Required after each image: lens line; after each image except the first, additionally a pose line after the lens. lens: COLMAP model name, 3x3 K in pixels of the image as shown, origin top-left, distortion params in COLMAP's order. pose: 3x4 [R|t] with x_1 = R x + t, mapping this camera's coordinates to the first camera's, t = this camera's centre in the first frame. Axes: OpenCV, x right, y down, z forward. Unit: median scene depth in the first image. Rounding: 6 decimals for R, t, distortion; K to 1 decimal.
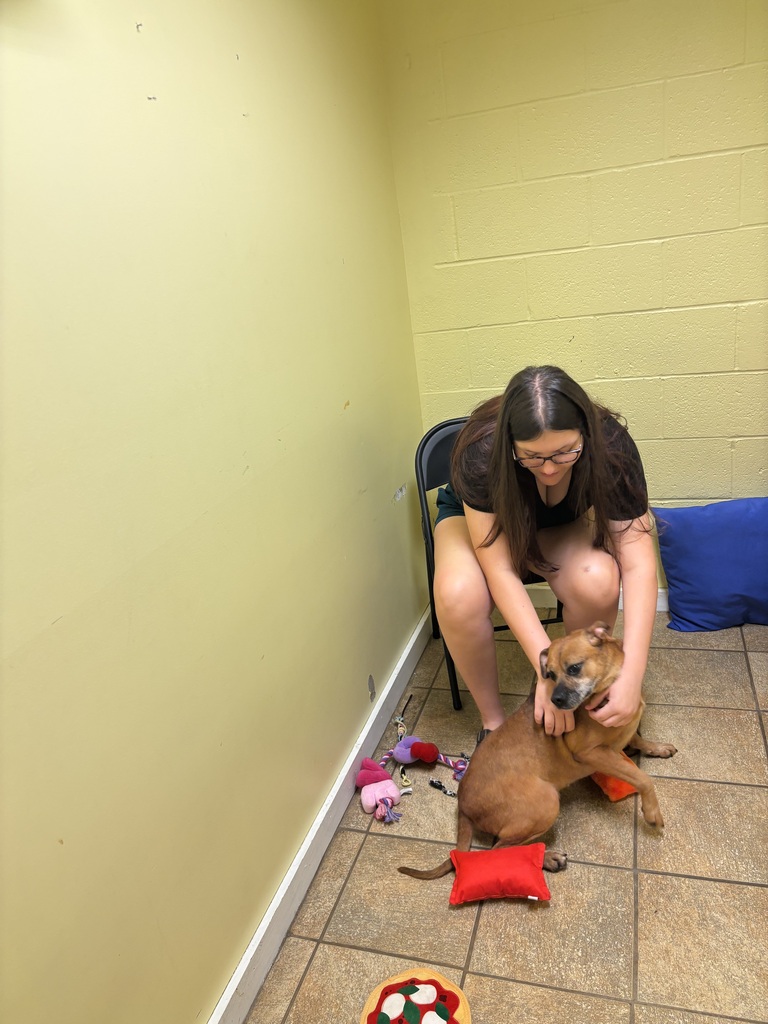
lens RADIAL K [[773.8, 0, 388.8], [0, 773.8, 520.4], [0, 0, 1]] dist [0.039277, -0.046549]
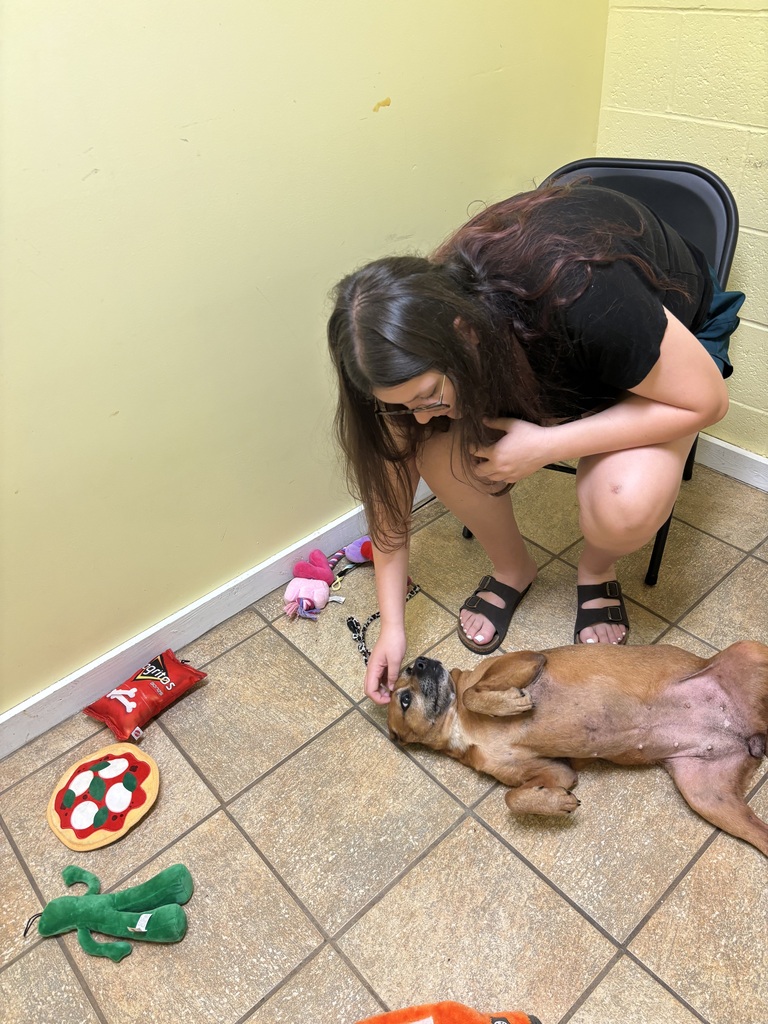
lens RADIAL K [[773.8, 0, 393.8], [0, 773.8, 515.8], [0, 0, 1]] dist [0.039277, -0.046549]
pose [[0.857139, 0.371754, -0.356528, 0.362829], [-0.221426, 0.890887, 0.396599, -0.104312], [0.465064, -0.260995, 0.845930, 0.314937]]
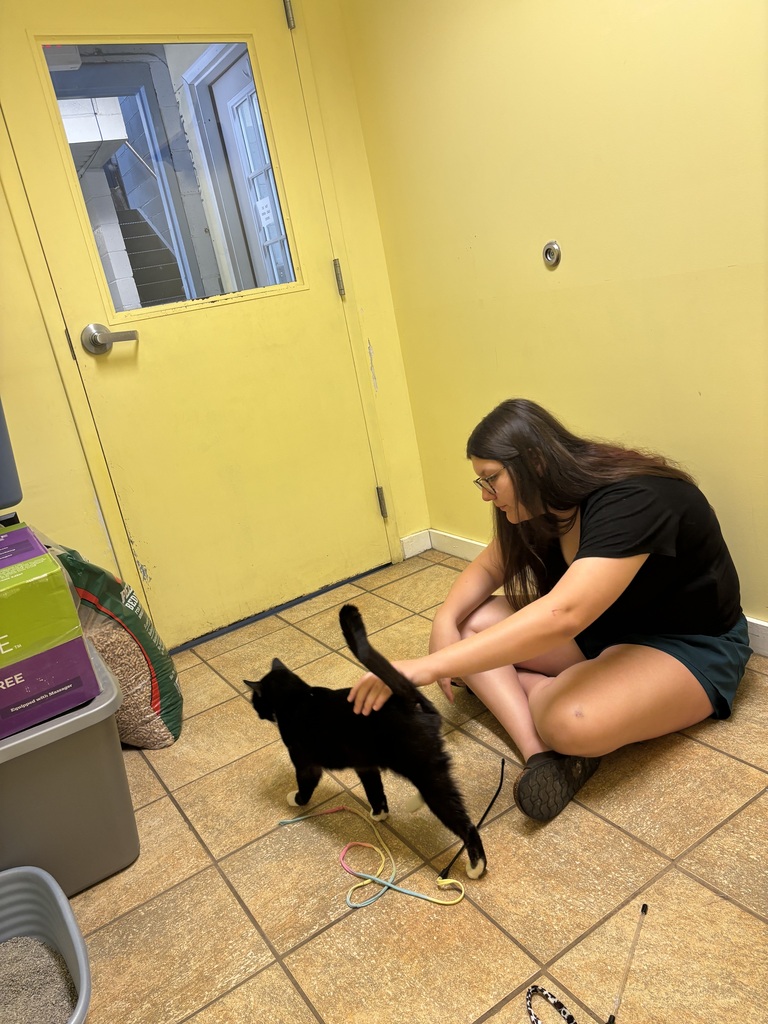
lens RADIAL K [[773.8, 0, 397.5], [0, 773.8, 522.8], [0, 0, 1]] dist [0.039277, -0.046549]
pose [[-0.594608, 0.456120, -0.662114, 0.686677], [-0.032201, 0.809338, 0.586459, -0.189648], [0.803370, 0.370035, -0.466552, 0.735212]]
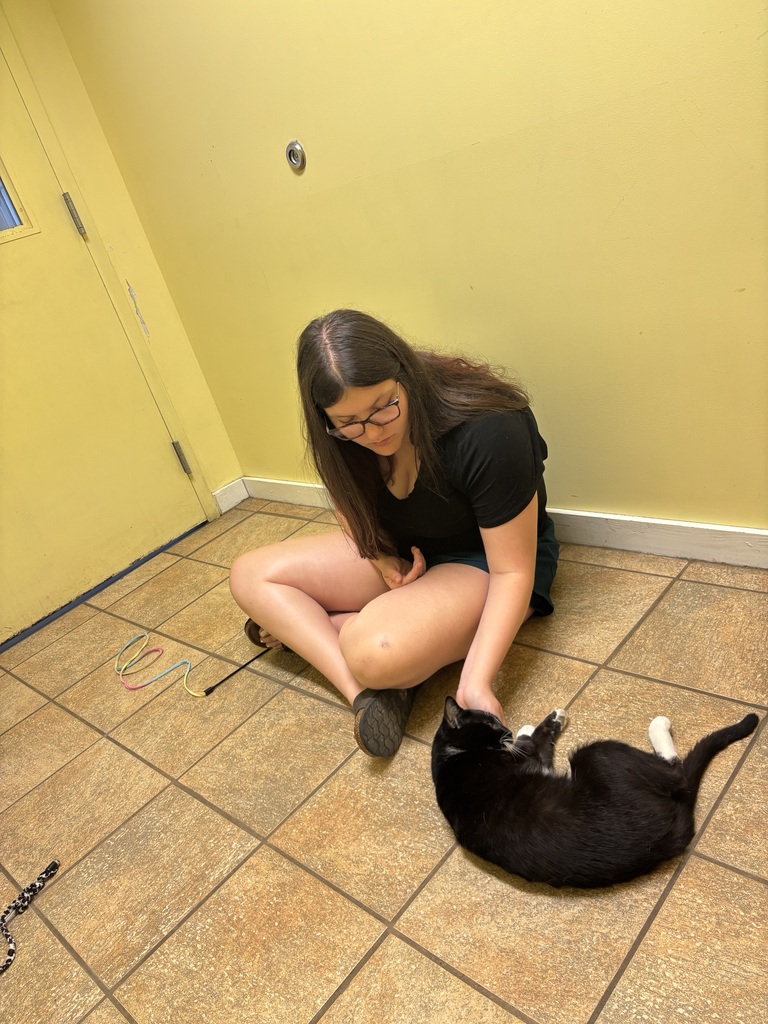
lens RADIAL K [[773.8, 0, 394.9], [0, 773.8, 523.6], [0, 0, 1]] dist [0.039277, -0.046549]
pose [[-0.369668, 0.608768, -0.701959, 0.595257], [0.007002, 0.757278, 0.653055, -0.152816], [0.929137, 0.236499, -0.284204, 0.767351]]
